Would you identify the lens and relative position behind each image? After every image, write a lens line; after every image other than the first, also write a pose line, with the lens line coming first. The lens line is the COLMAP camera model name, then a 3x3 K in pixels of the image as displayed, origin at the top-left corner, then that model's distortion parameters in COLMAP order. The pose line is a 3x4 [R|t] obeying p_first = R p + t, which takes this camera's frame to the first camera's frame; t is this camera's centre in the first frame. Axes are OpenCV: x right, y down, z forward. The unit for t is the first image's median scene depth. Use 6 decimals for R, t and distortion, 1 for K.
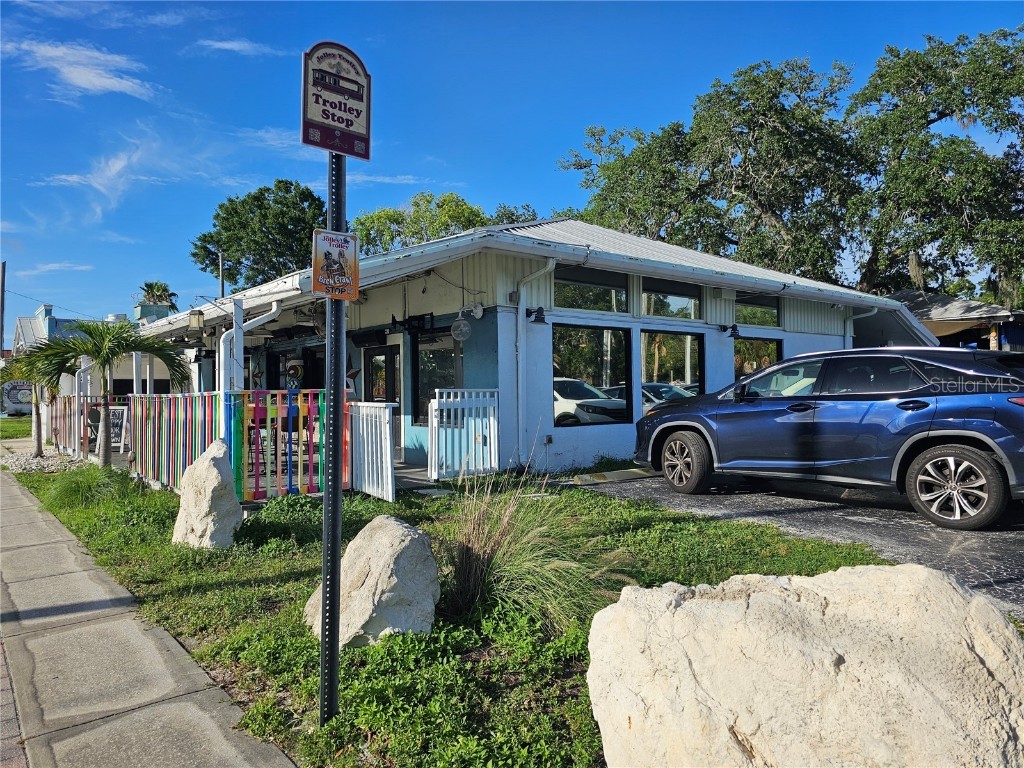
lens RADIAL K [[686.0, 0, 512.0], [0, 686.0, 384.0], [0, 0, 1]] dist [0.056178, -0.050585]
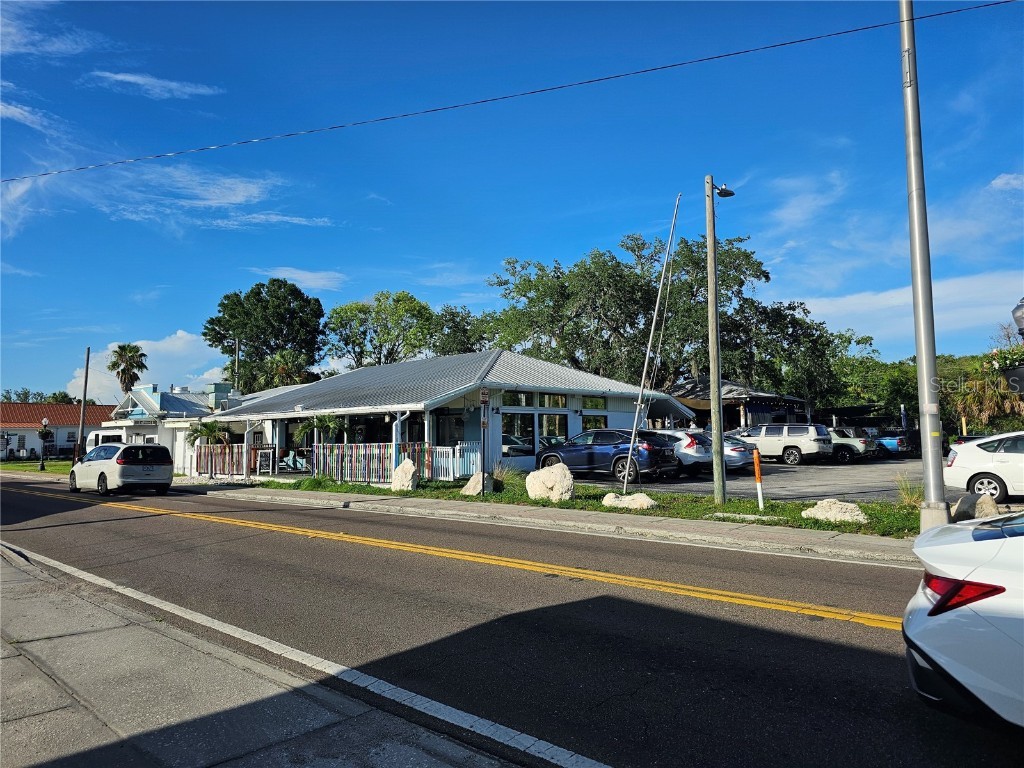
lens RADIAL K [[689.6, 0, 509.2], [0, 689.6, 375.6], [0, 0, 1]] dist [0.087390, -0.114016]
pose [[0.991695, 0.010078, 0.128217, -0.189666], [-0.000240, 0.997068, -0.076518, -0.029748], [-0.128612, 0.075852, 0.988790, -1.172761]]
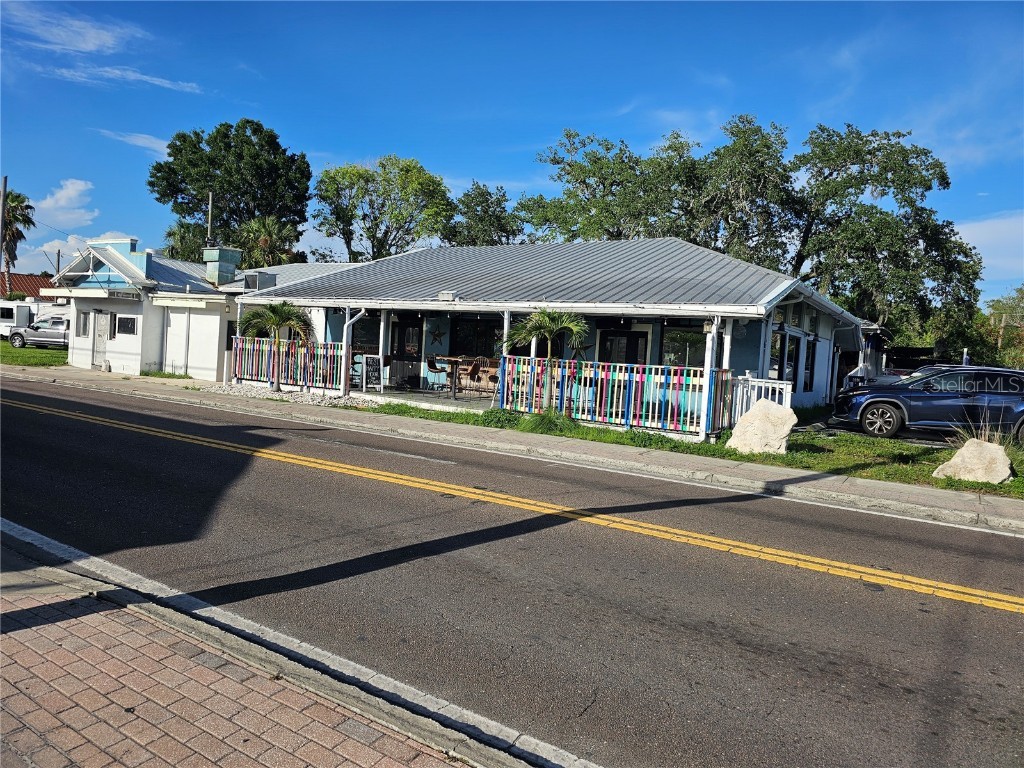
lens RADIAL K [[686.0, 0, 512.0], [0, 686.0, 384.0], [0, 0, 1]] dist [0.056178, -0.050585]
pose [[0.949847, 0.056641, 0.307543, -0.841507], [-0.077852, 0.995327, 0.057133, -0.006639], [-0.302870, -0.078211, 0.949817, -0.316424]]
